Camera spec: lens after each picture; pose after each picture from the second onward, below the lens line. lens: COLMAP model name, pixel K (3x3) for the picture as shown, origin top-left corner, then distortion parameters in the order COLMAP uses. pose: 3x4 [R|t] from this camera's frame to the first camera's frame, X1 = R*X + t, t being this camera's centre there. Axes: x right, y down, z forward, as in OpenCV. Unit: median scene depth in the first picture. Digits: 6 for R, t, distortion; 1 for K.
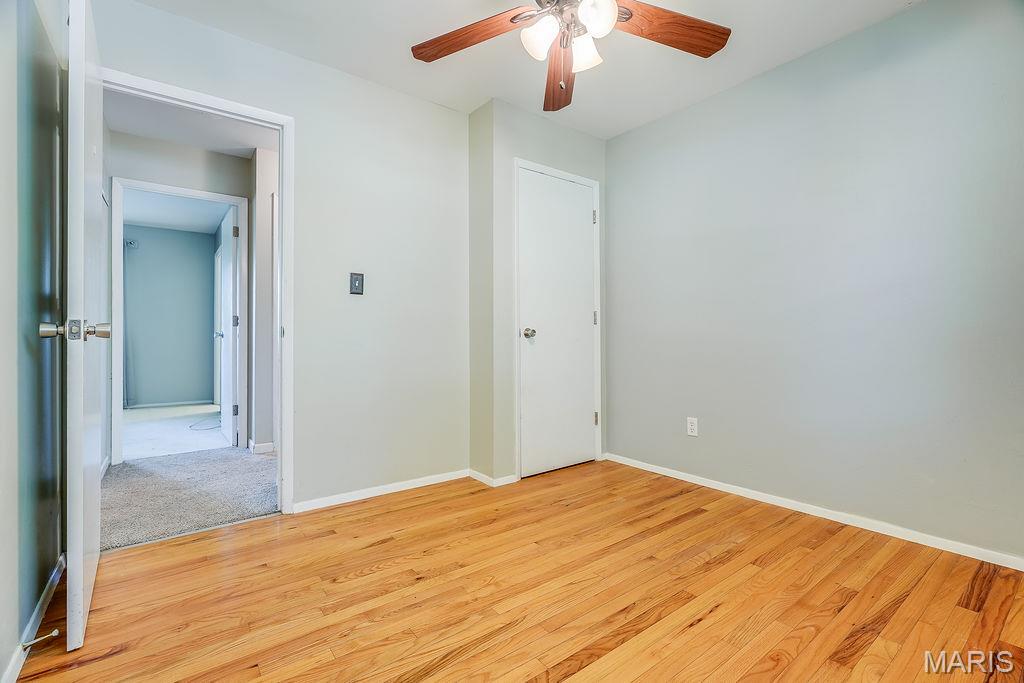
lens RADIAL K [[461.1, 0, 514.4], [0, 461.1, 342.4], [0, 0, 1]] dist [-0.003732, 0.001084]
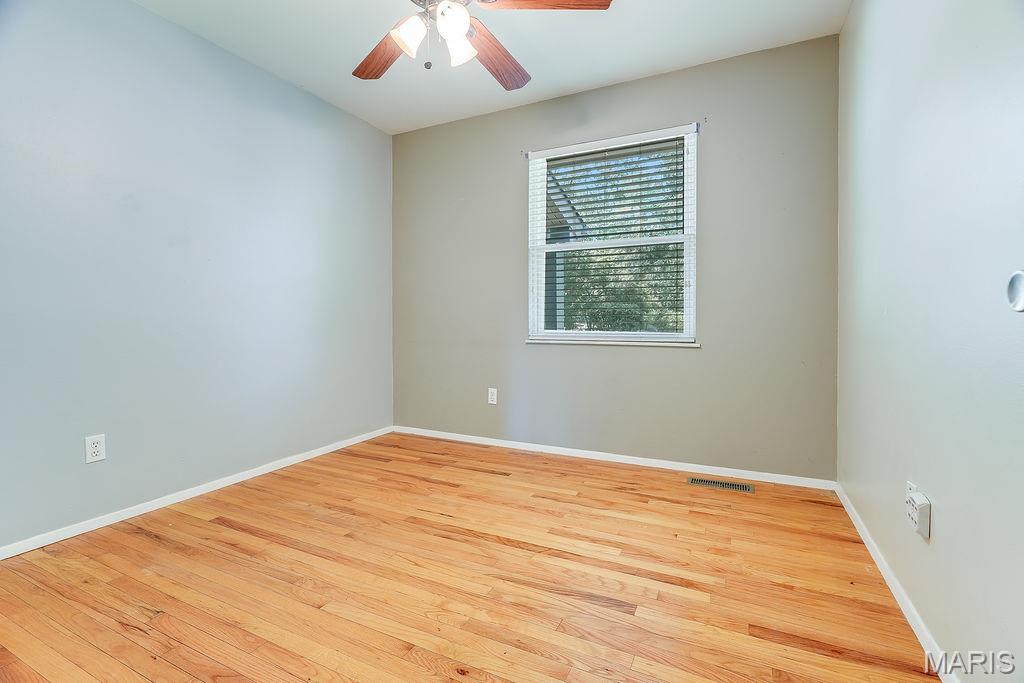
lens RADIAL K [[462.5, 0, 508.2], [0, 462.5, 335.0], [0, 0, 1]] dist [-0.004042, 0.000361]
pose [[-0.434705, -0.025702, 0.900206, -0.739381], [0.016265, 0.999206, 0.036383, -0.003817], [-0.900426, 0.030457, -0.433942, 1.082847]]
